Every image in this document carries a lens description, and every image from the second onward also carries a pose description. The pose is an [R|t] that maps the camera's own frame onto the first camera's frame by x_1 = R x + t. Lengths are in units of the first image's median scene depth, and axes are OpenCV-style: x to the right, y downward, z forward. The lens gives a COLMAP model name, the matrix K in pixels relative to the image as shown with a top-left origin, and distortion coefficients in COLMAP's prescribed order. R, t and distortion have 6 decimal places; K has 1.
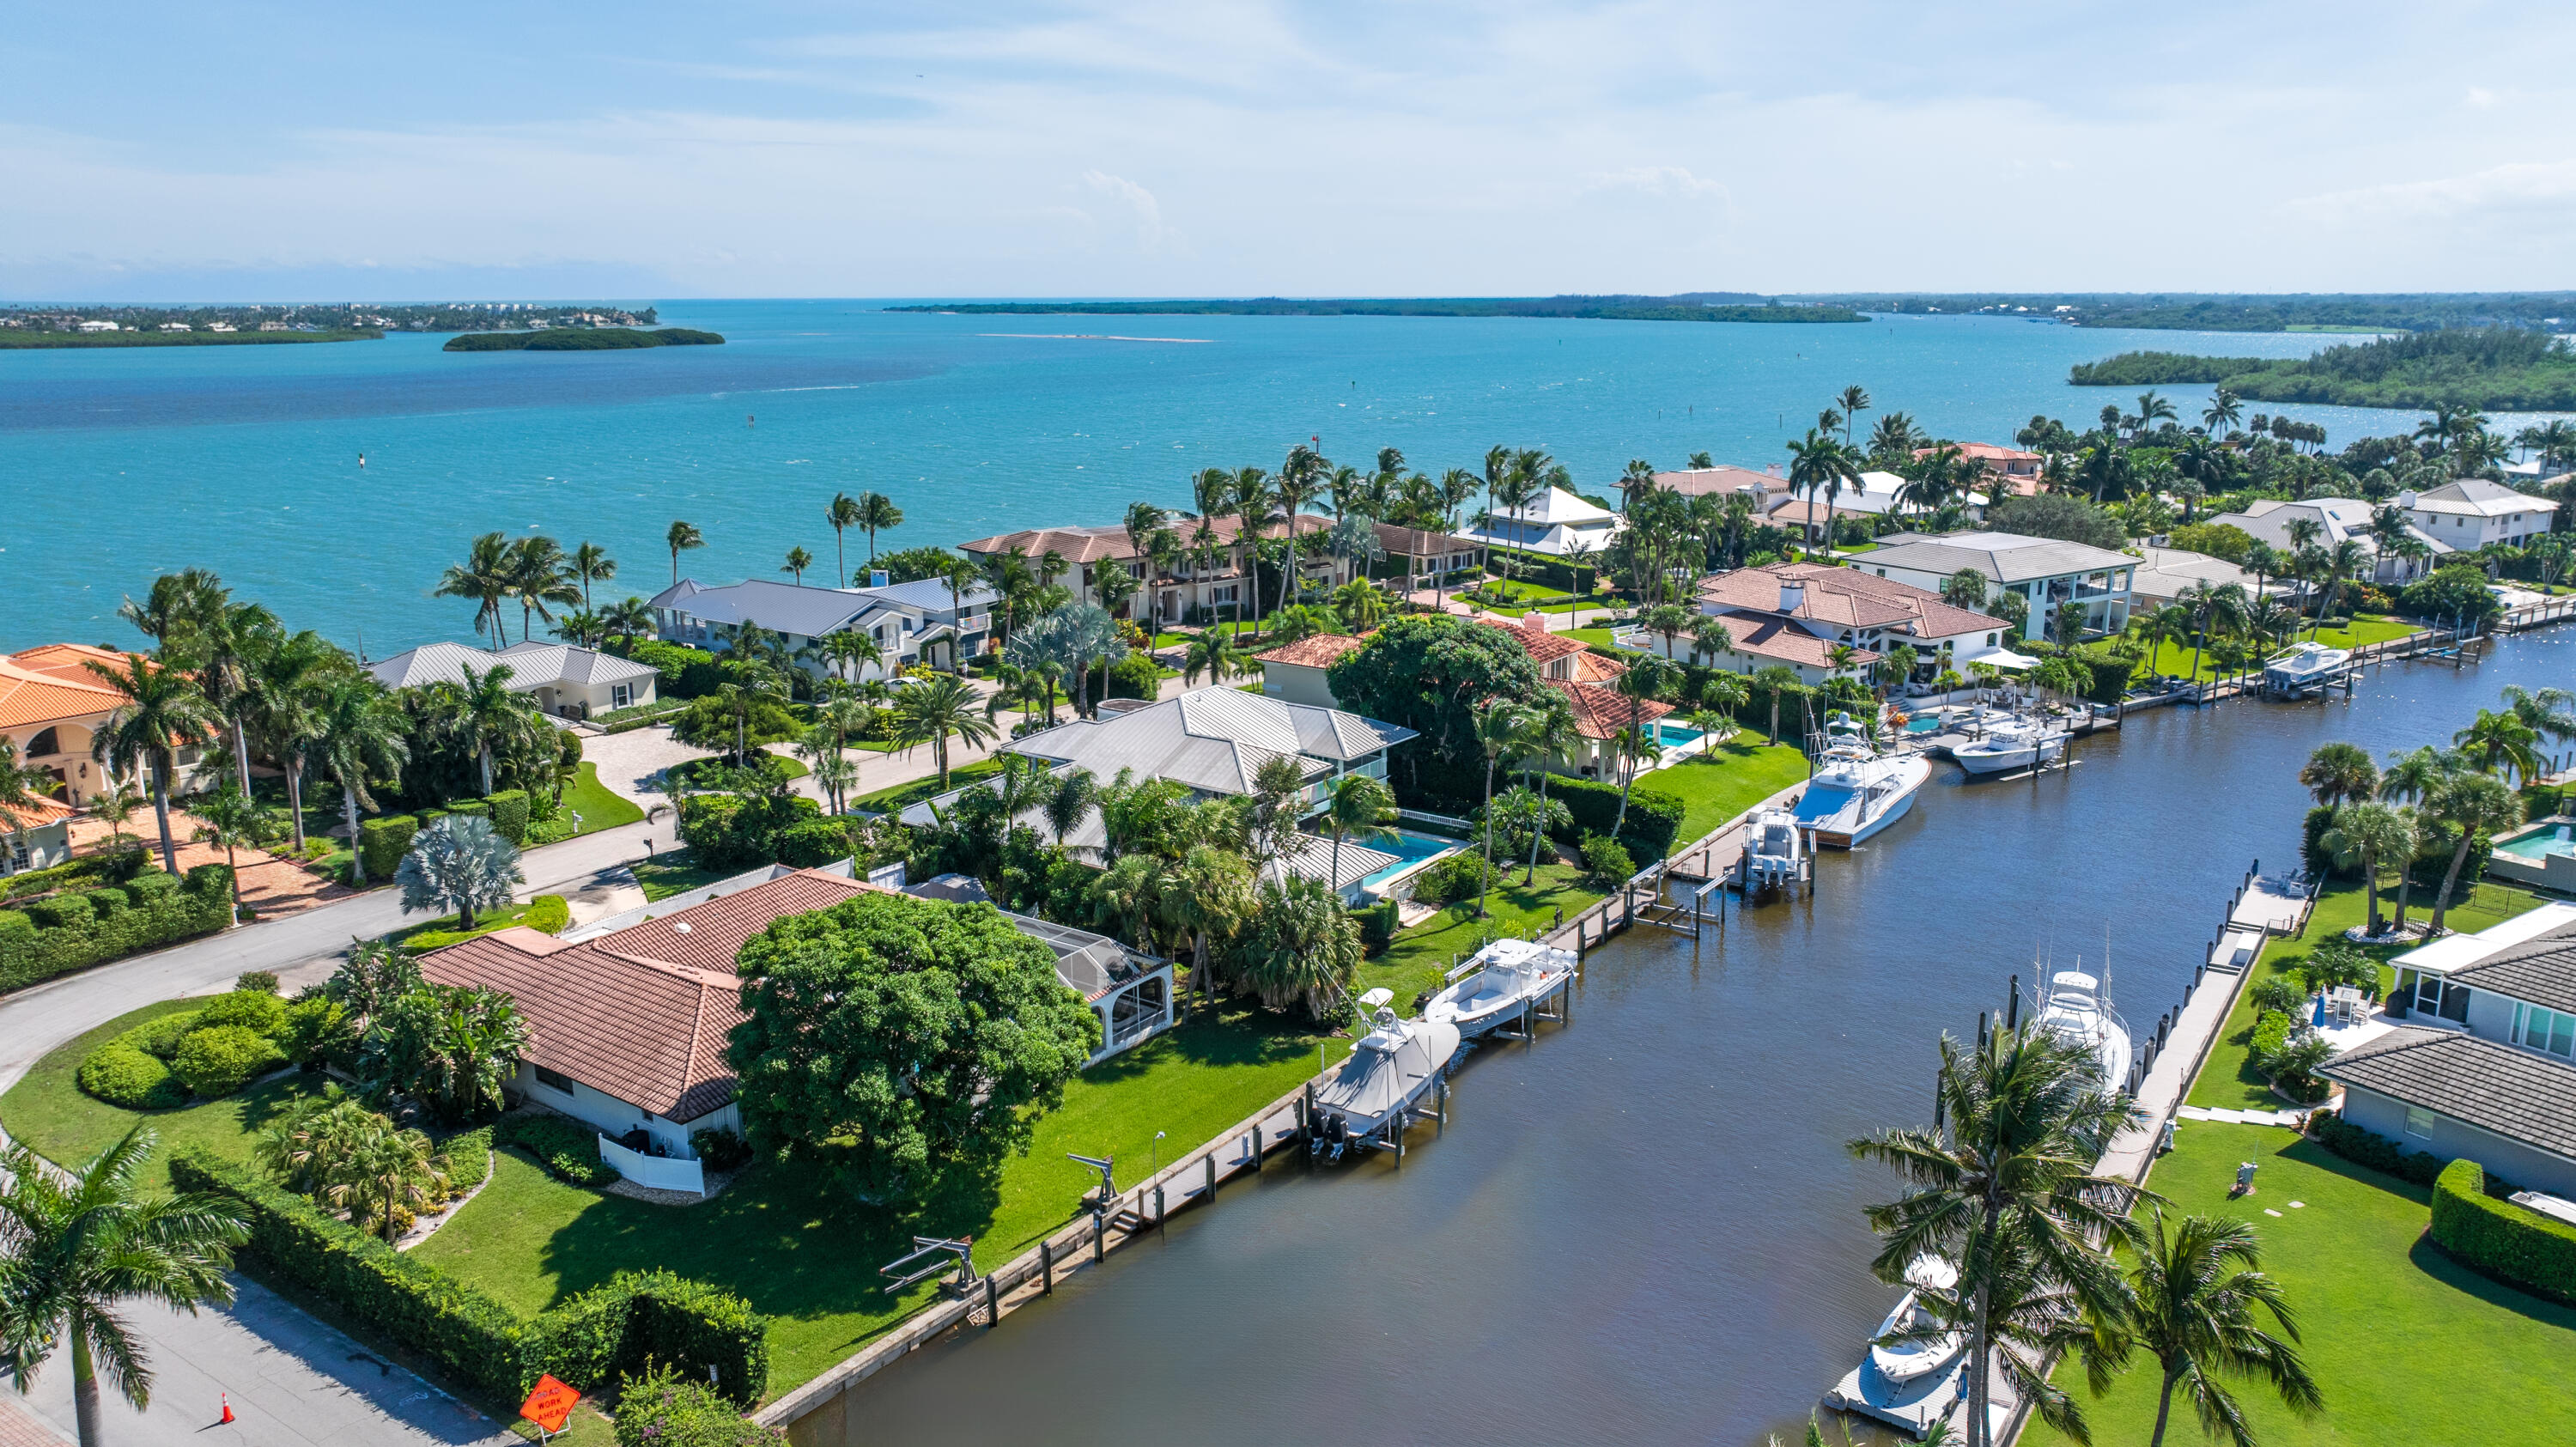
lens RADIAL K [[1766.1, 0, 1256.4], [0, 1766.1, 771.4], [0, 0, 1]] dist [-0.024610, -0.000640]
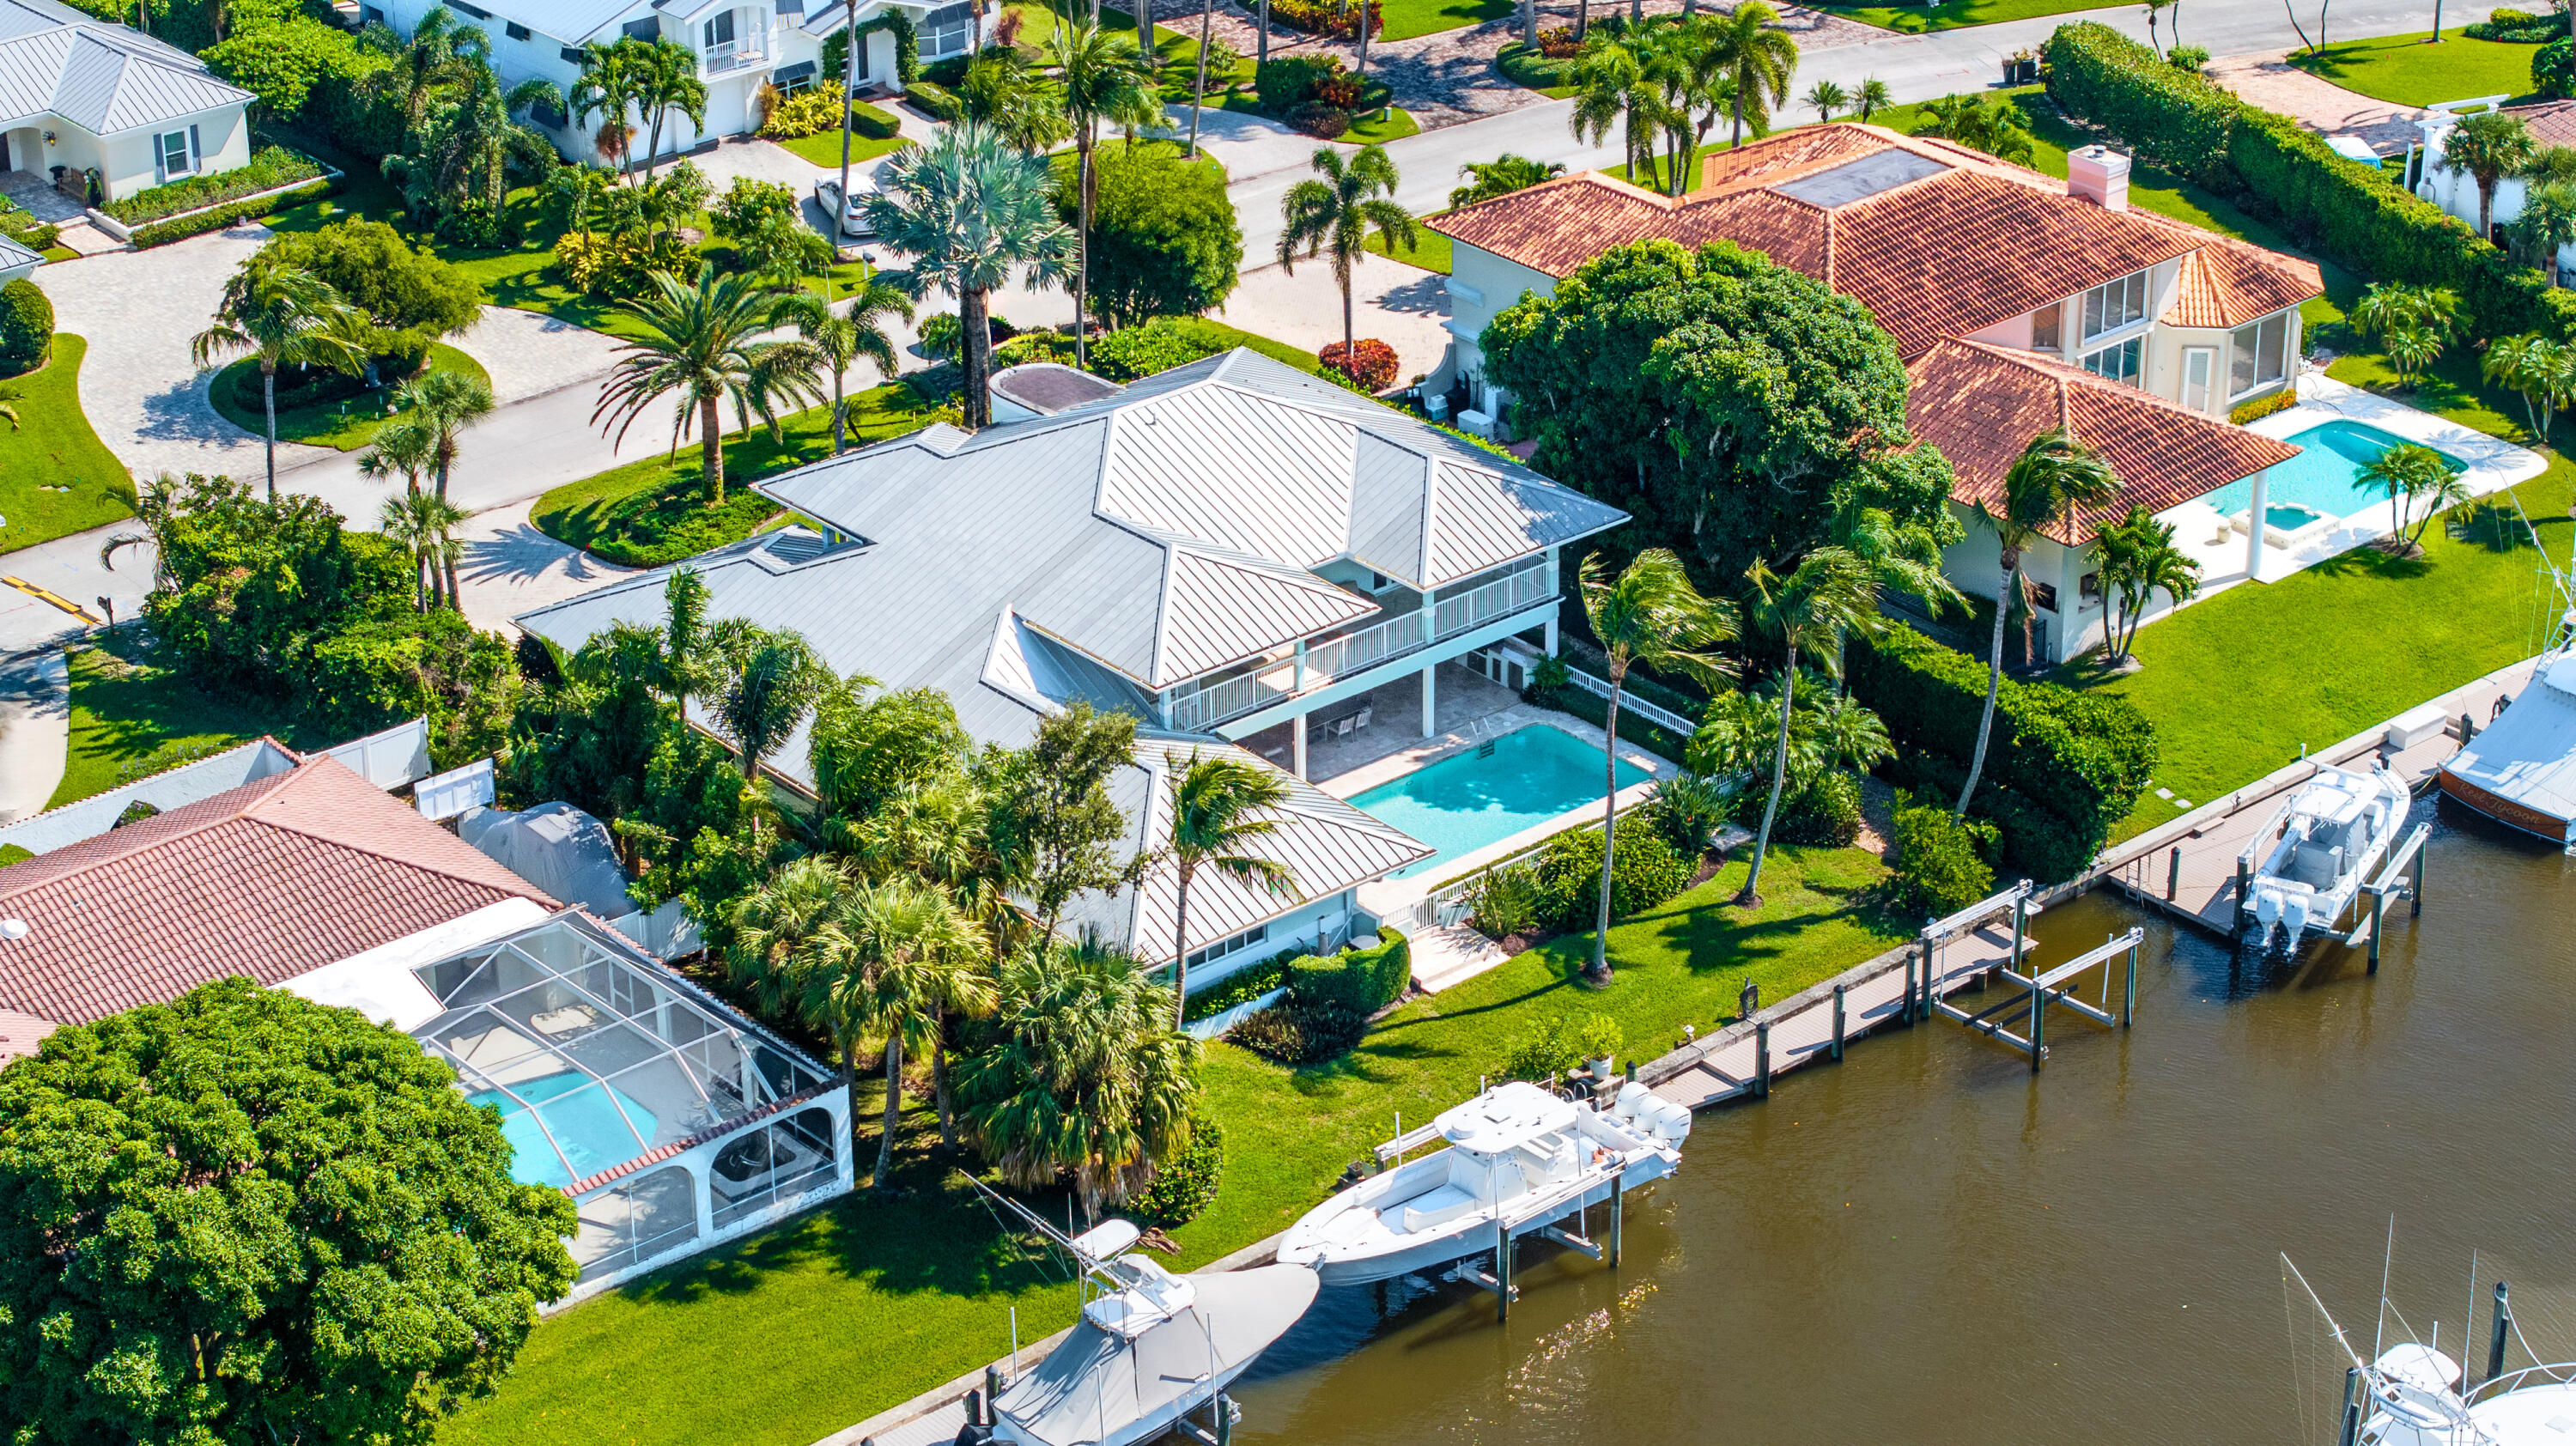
lens RADIAL K [[5207.0, 0, 1288.0], [0, 5207.0, 723.0], [0, 0, 1]] dist [-0.161598, 0.091702]
pose [[0.968869, 0.102821, -0.225211, 0.357005], [-0.053557, 0.975185, 0.214817, -0.289026], [0.241710, -0.196068, 0.950333, -0.379886]]
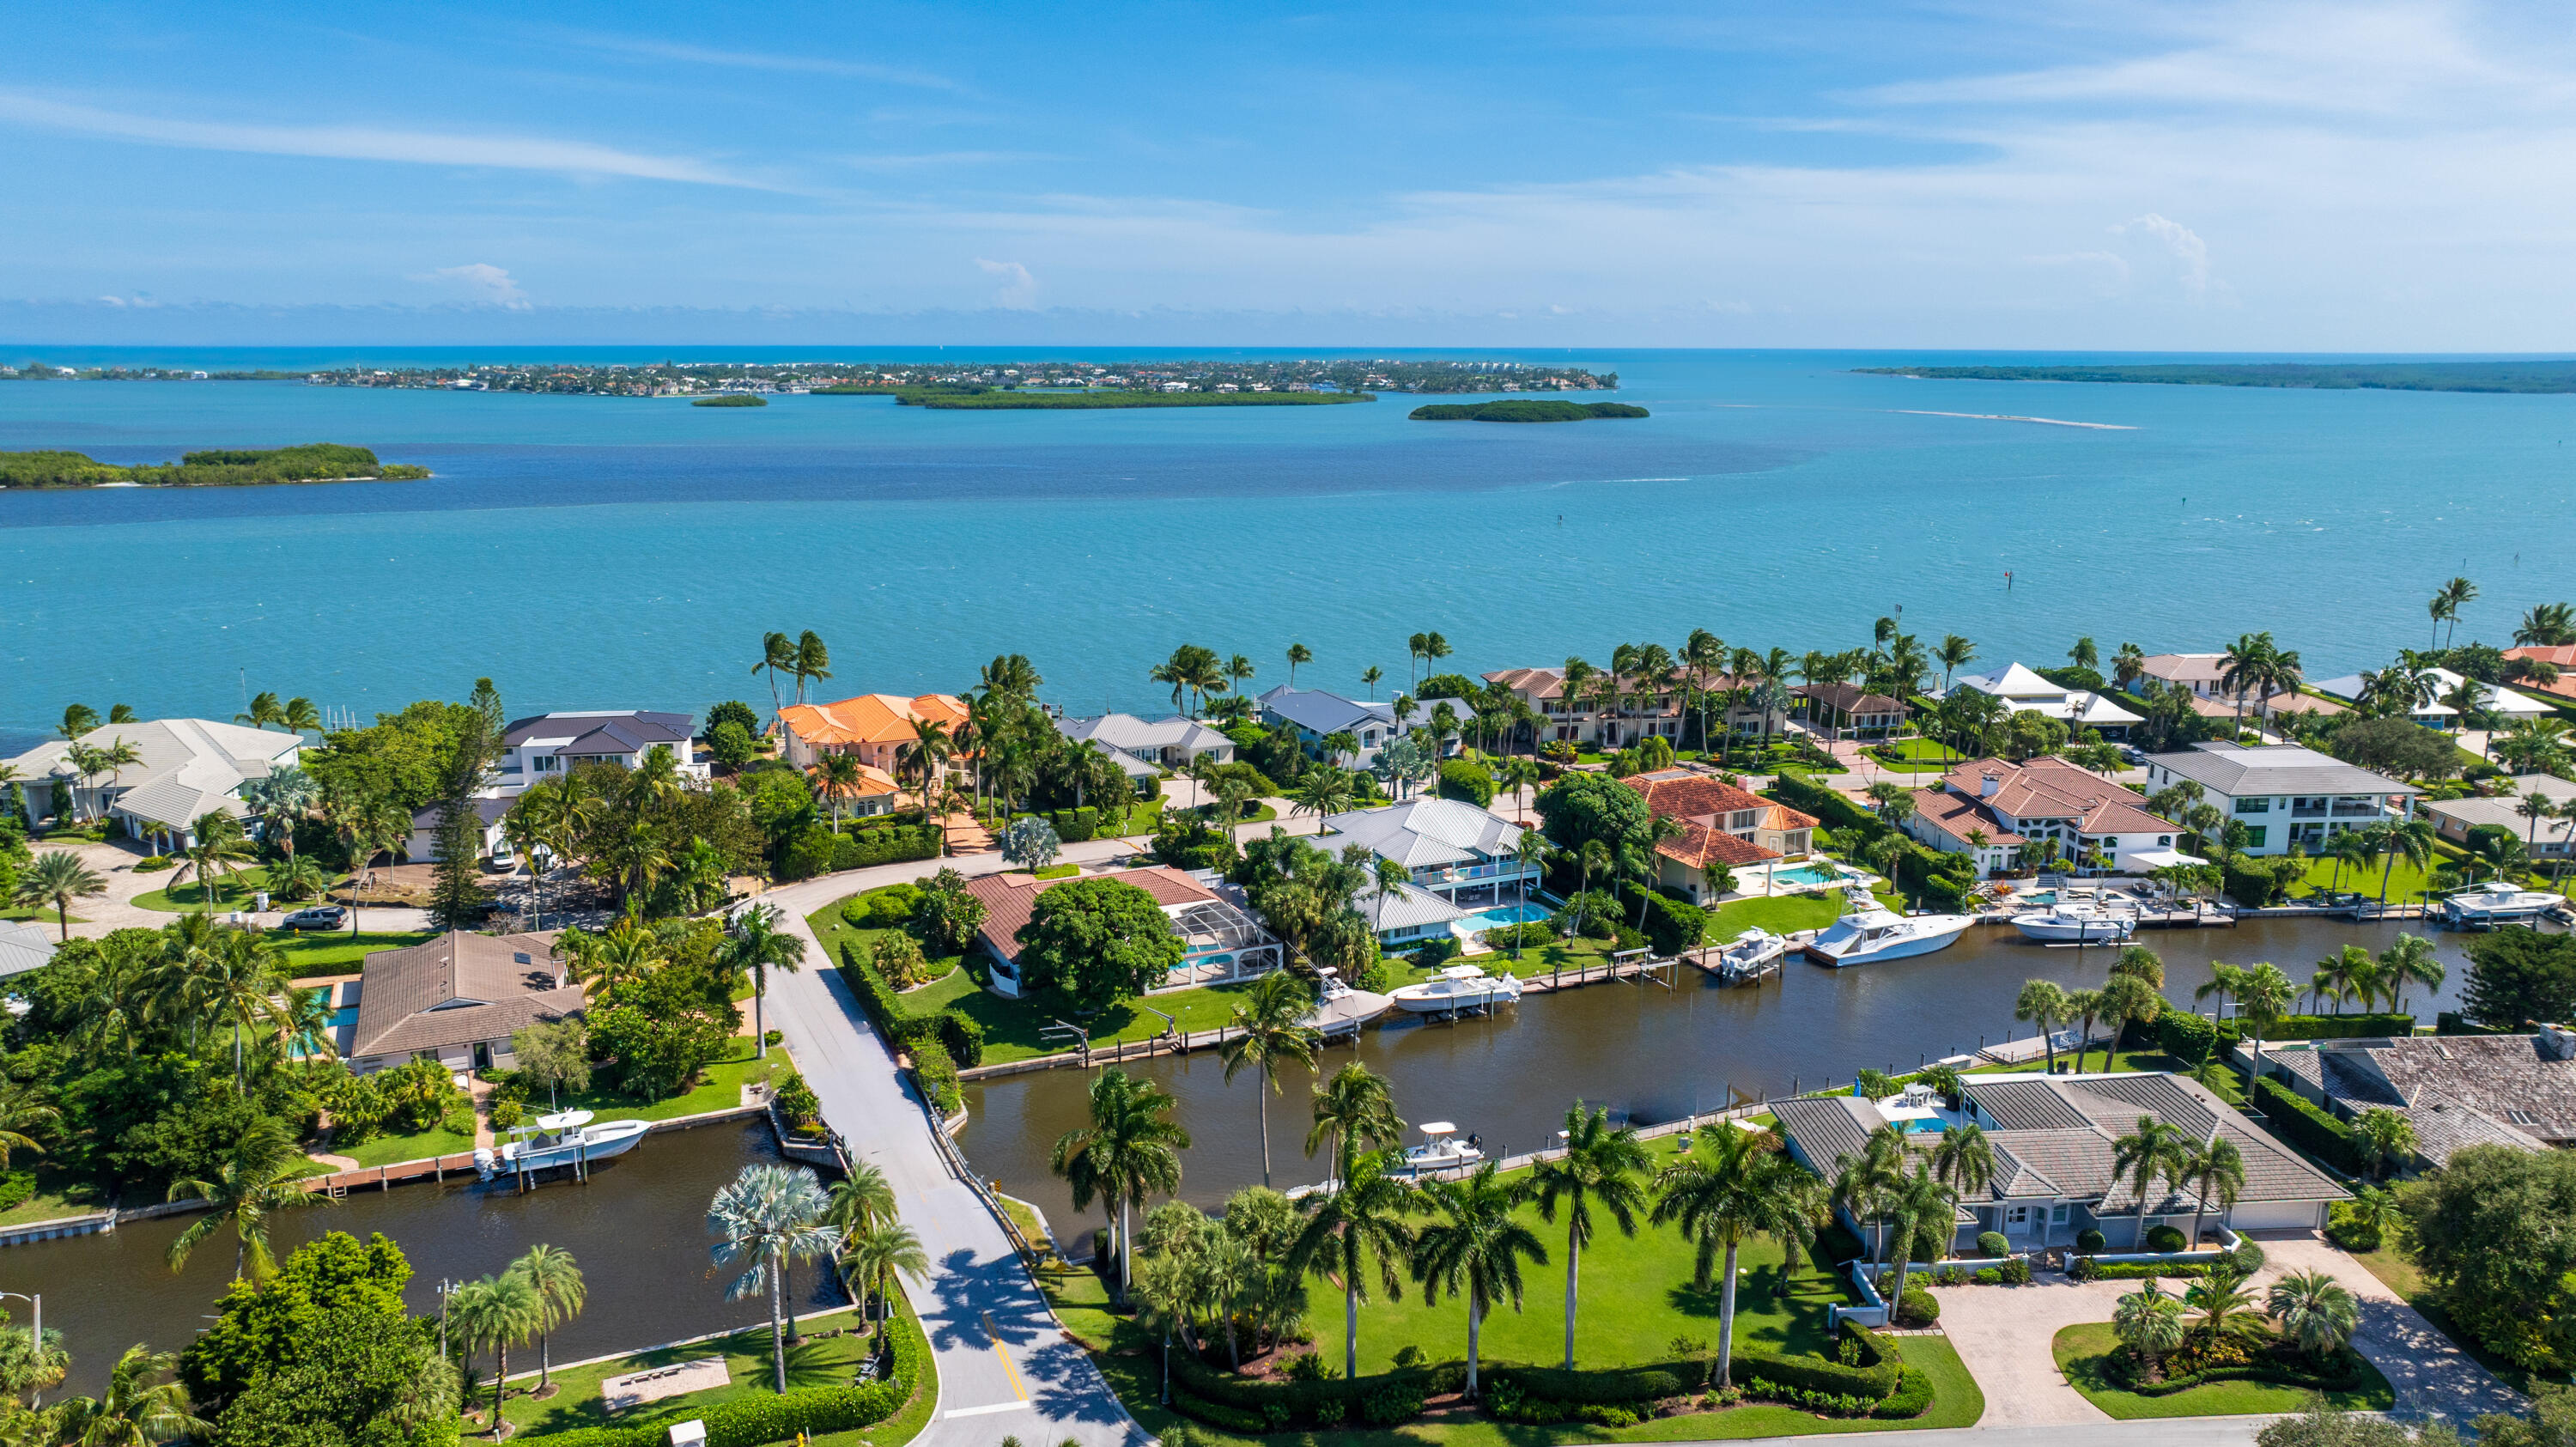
lens RADIAL K [[1845.4, 0, 1288.0], [0, 1845.4, 723.5], [0, 0, 1]] dist [-0.004215, -0.000493]
pose [[0.856804, 0.108184, -0.504165, 0.783978], [-0.132694, 0.991074, -0.012843, -0.085713], [0.498275, 0.077904, 0.863512, -0.622478]]
